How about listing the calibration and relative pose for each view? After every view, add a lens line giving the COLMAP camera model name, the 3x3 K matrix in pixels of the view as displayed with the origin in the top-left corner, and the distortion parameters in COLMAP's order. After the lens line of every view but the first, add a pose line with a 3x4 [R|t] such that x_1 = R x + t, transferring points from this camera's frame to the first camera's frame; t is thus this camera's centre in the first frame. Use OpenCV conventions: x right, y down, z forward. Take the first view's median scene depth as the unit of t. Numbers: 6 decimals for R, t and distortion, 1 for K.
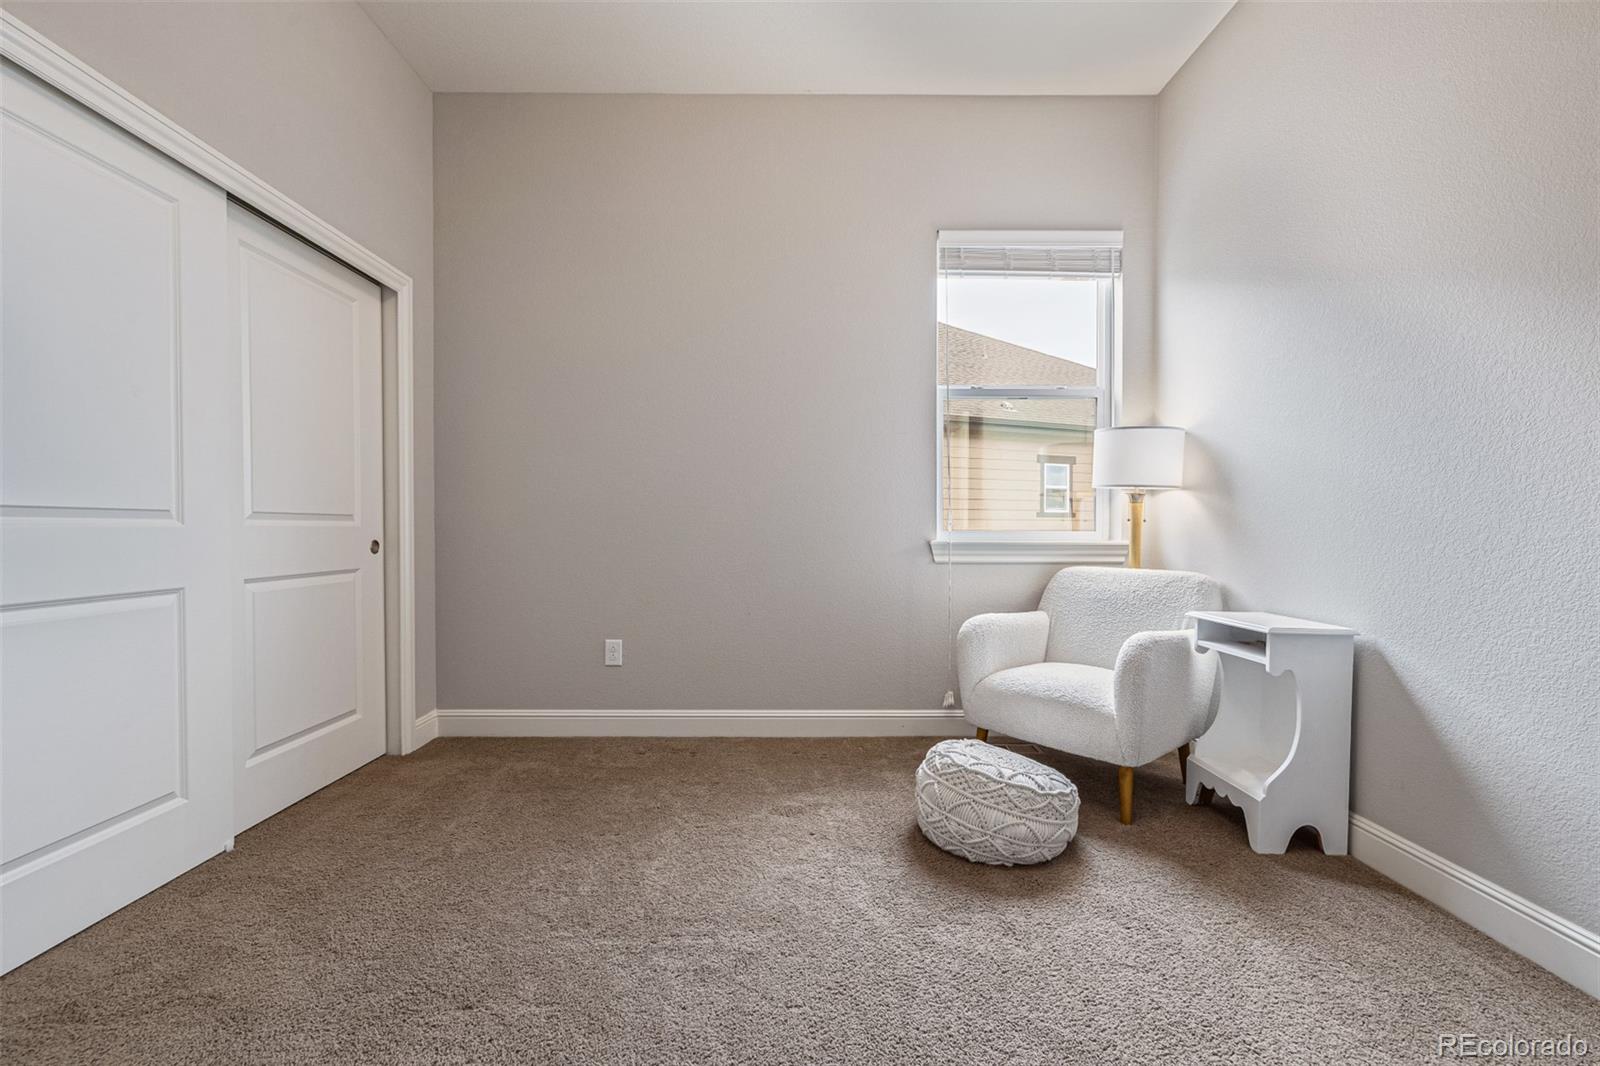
lens RADIAL K [[676.2, 0, 799.6], [0, 676.2, 537.4], [0, 0, 1]] dist [0.000265, 0.000881]
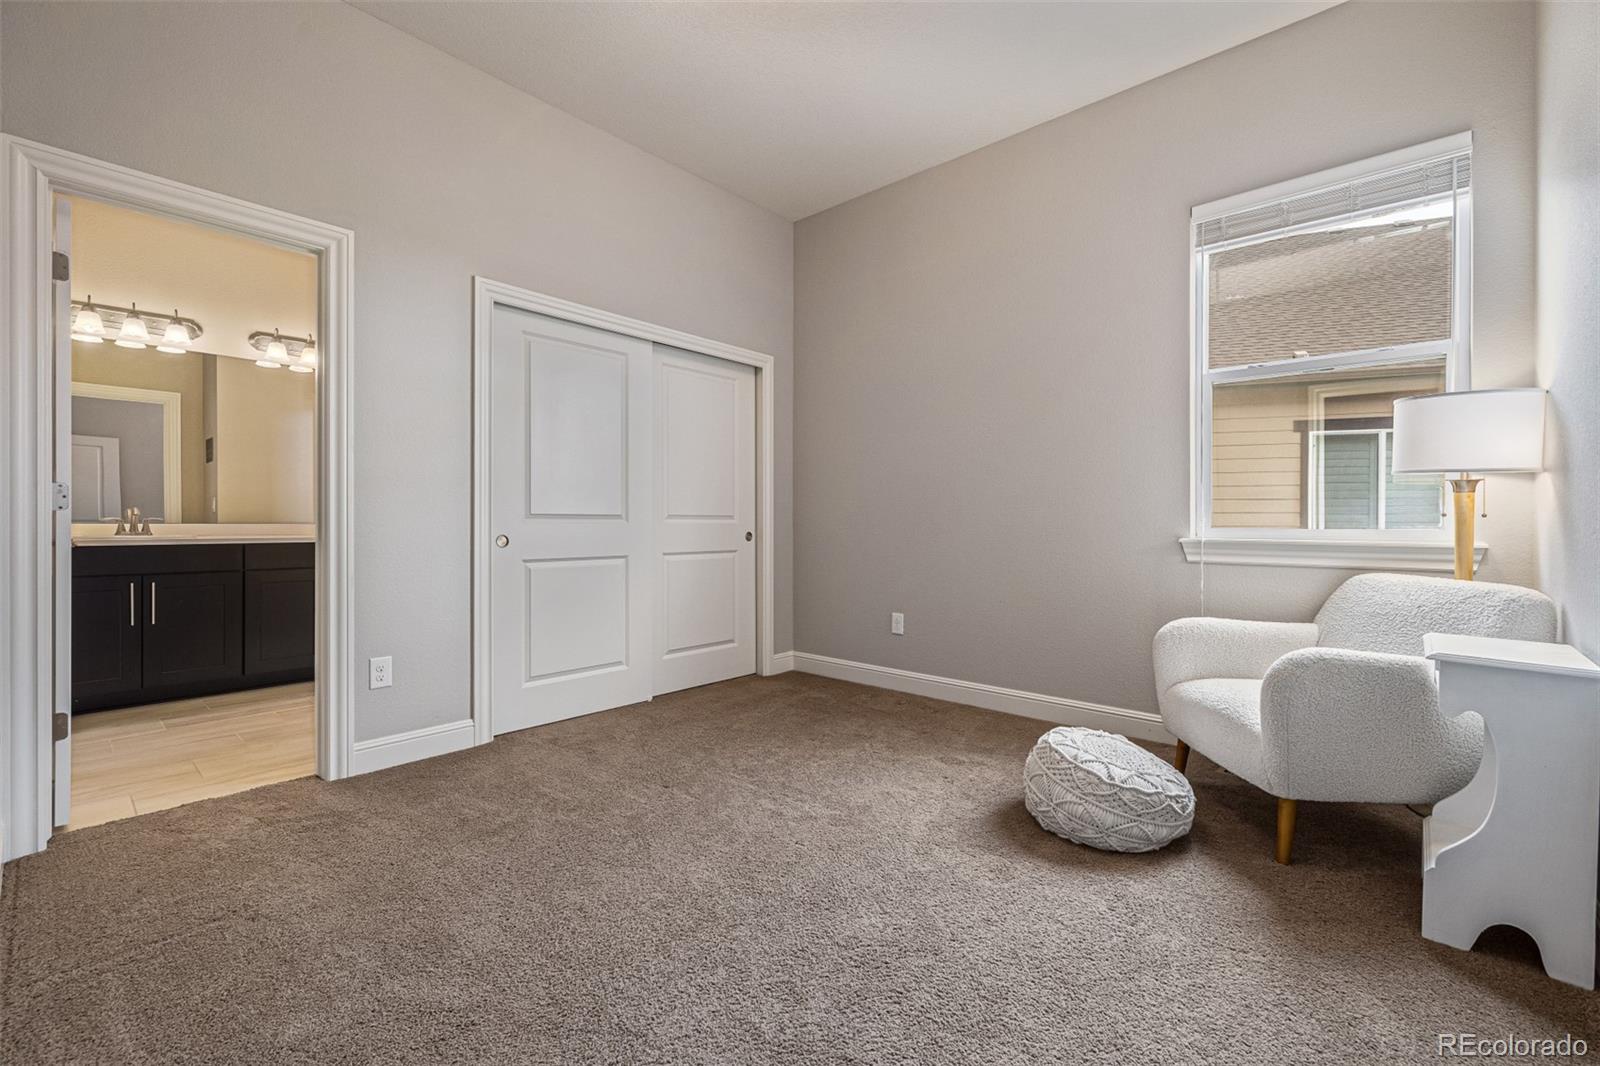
lens RADIAL K [[676.2, 0, 805.0], [0, 676.2, 528.5], [0, 0, 1]] dist [0.000265, 0.000881]
pose [[0.744457, 0.005835, -0.667645, 0.576074], [-0.010509, 0.999940, -0.002979, -0.001310], [0.667588, 0.009234, 0.744474, -0.067042]]
